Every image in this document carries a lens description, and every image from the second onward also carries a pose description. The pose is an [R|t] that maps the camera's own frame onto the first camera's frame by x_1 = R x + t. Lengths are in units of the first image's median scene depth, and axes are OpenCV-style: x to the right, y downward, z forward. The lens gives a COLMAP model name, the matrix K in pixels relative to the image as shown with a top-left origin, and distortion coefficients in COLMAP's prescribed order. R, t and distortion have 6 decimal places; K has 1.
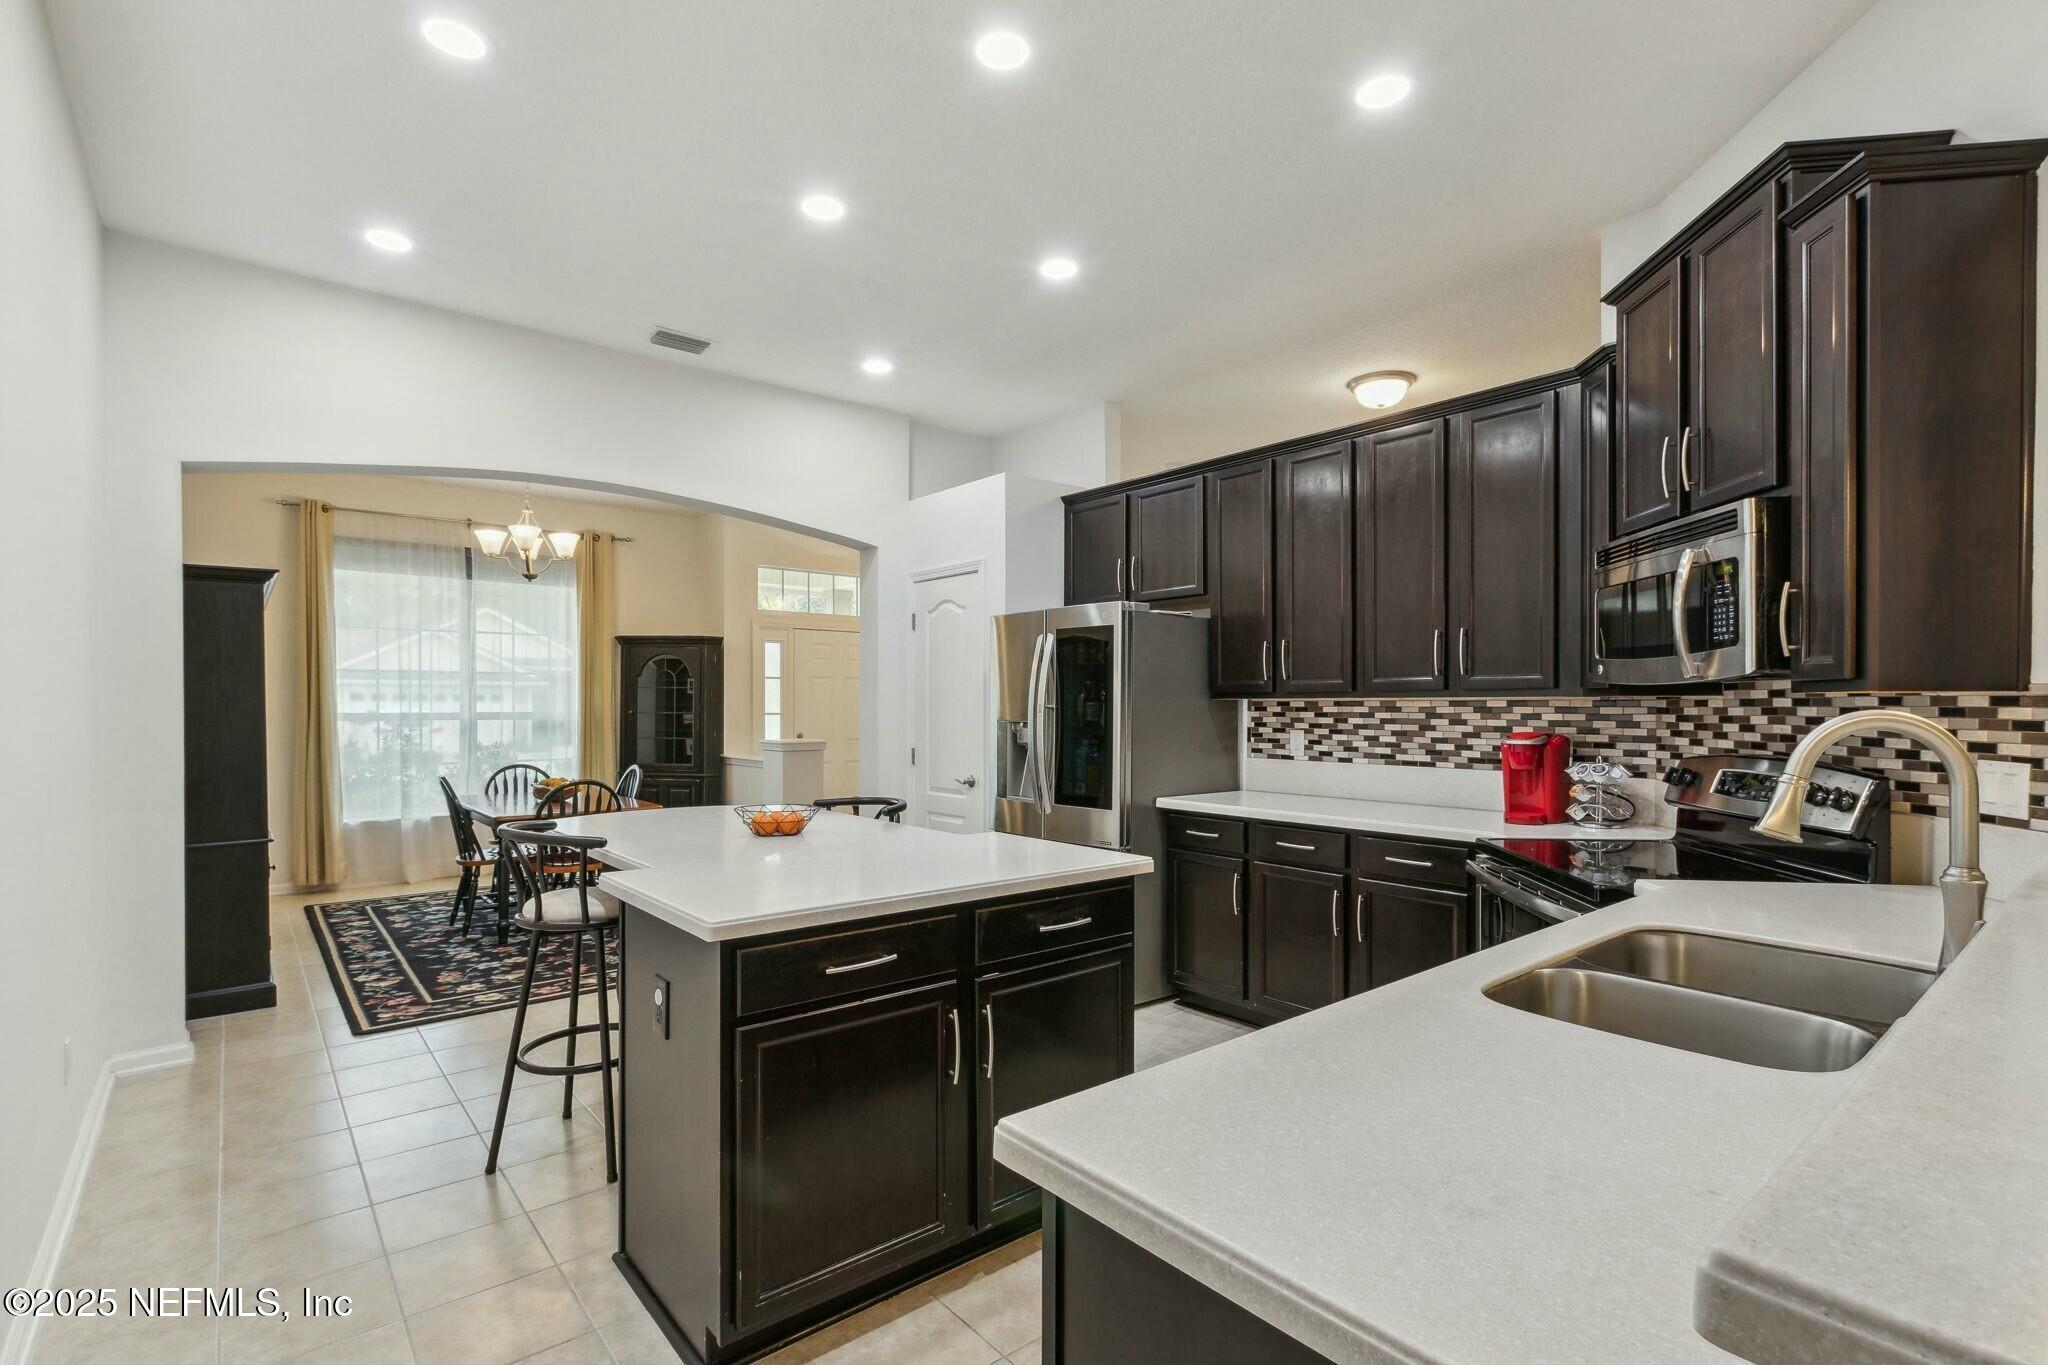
lens RADIAL K [[952.8, 0, 1029.6], [0, 952.8, 715.4], [0, 0, 1]] dist [-0.003366, -0.000870]
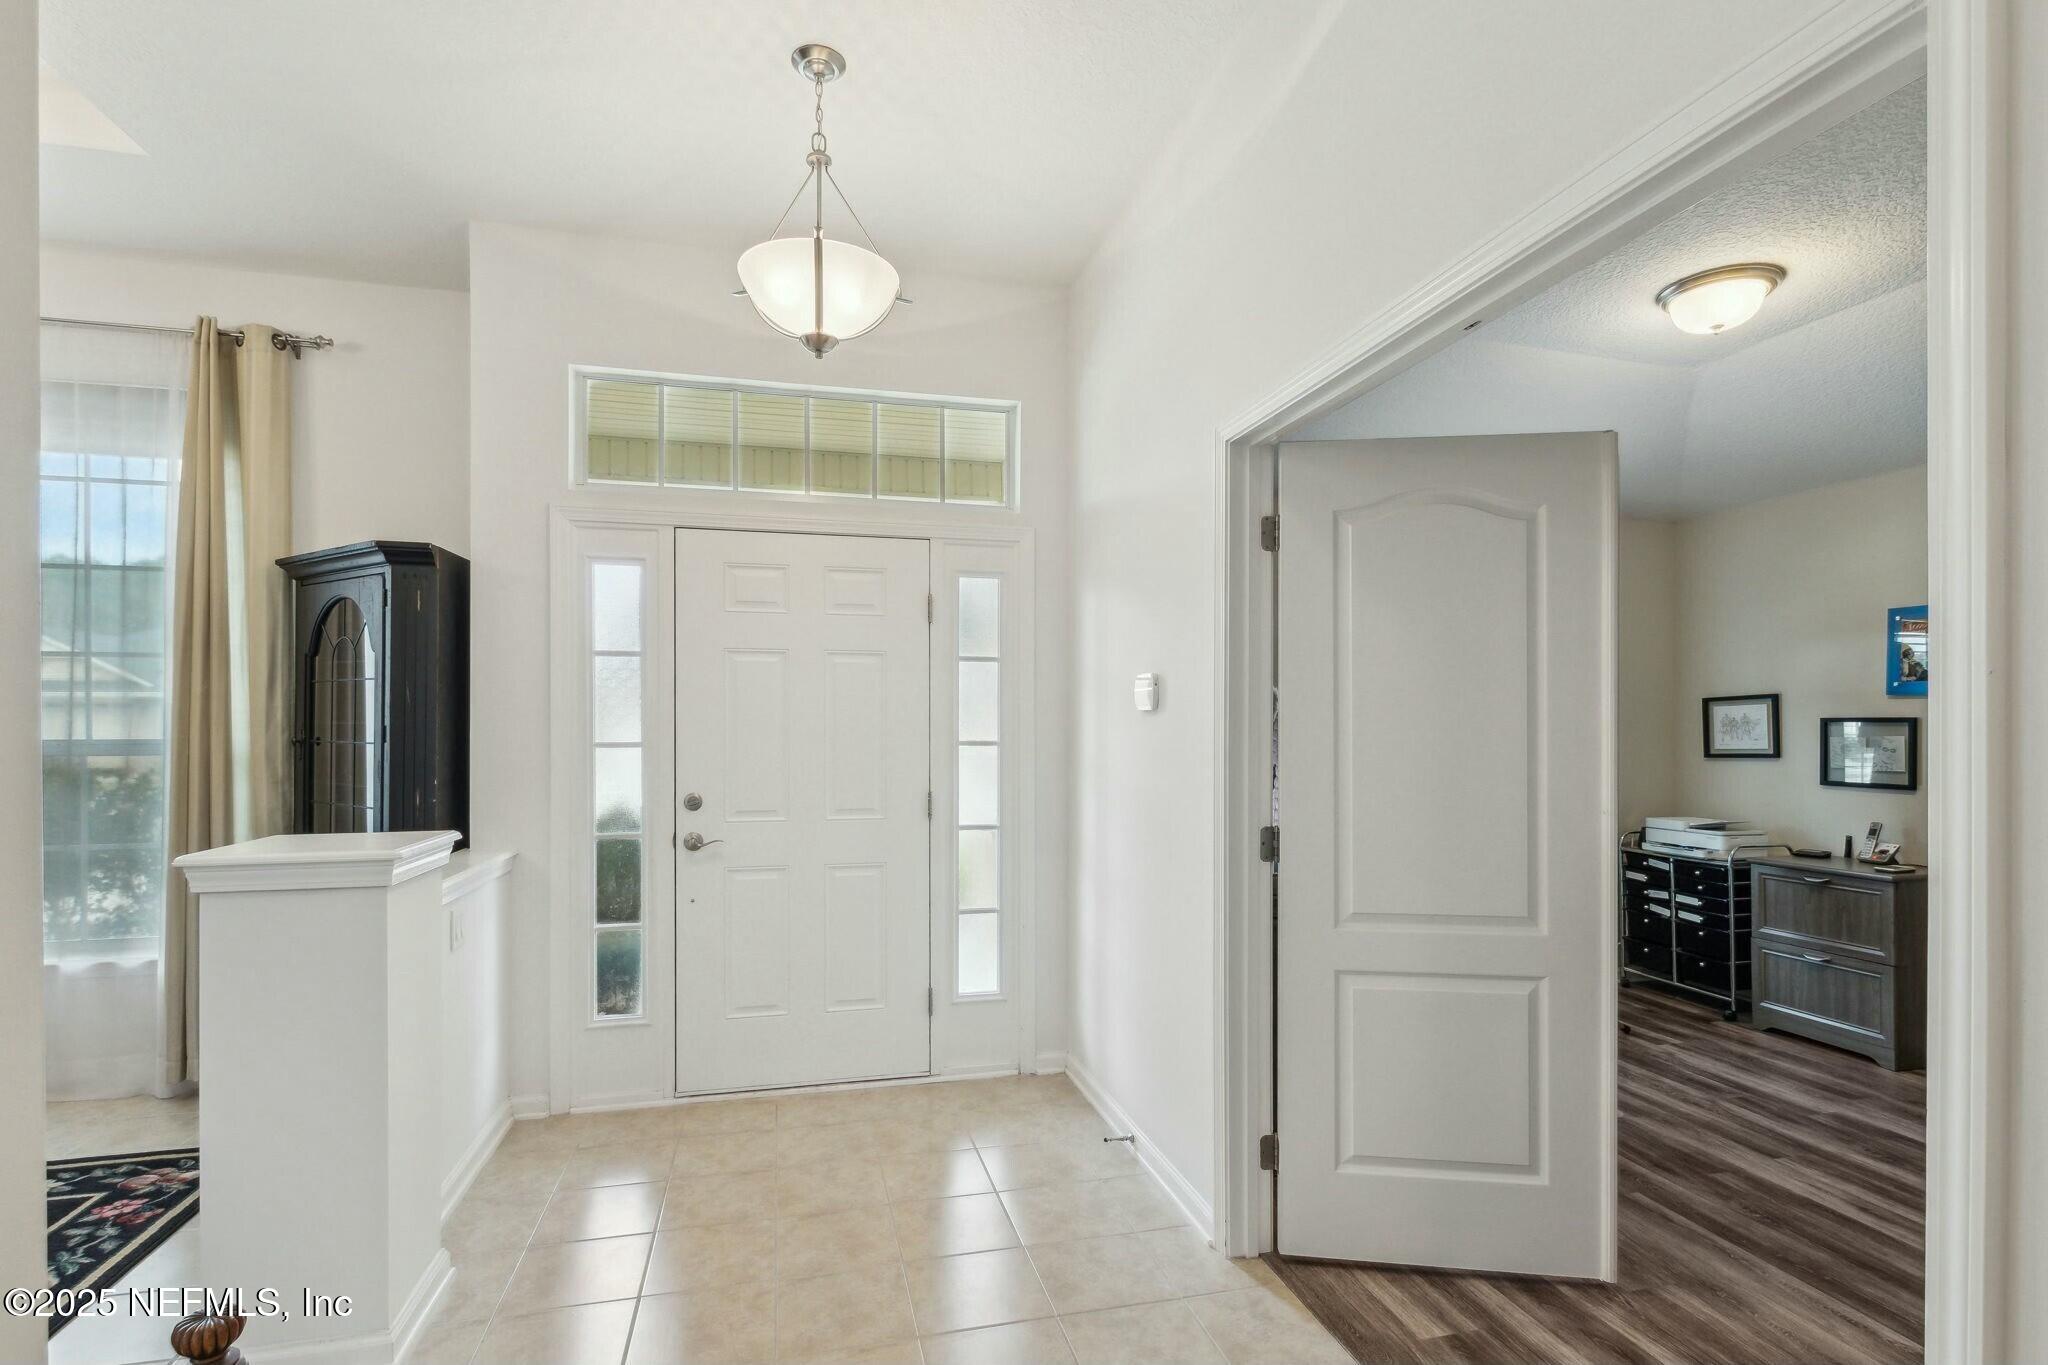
lens RADIAL K [[952.8, 0, 1029.6], [0, 952.8, 715.4], [0, 0, 1]] dist [-0.003366, -0.000870]
pose [[-0.899691, 0.004585, 0.436504, -1.454448], [0.004860, 0.999988, -0.000487, -0.015456], [-0.436501, 0.001683, -0.899702, 1.287737]]
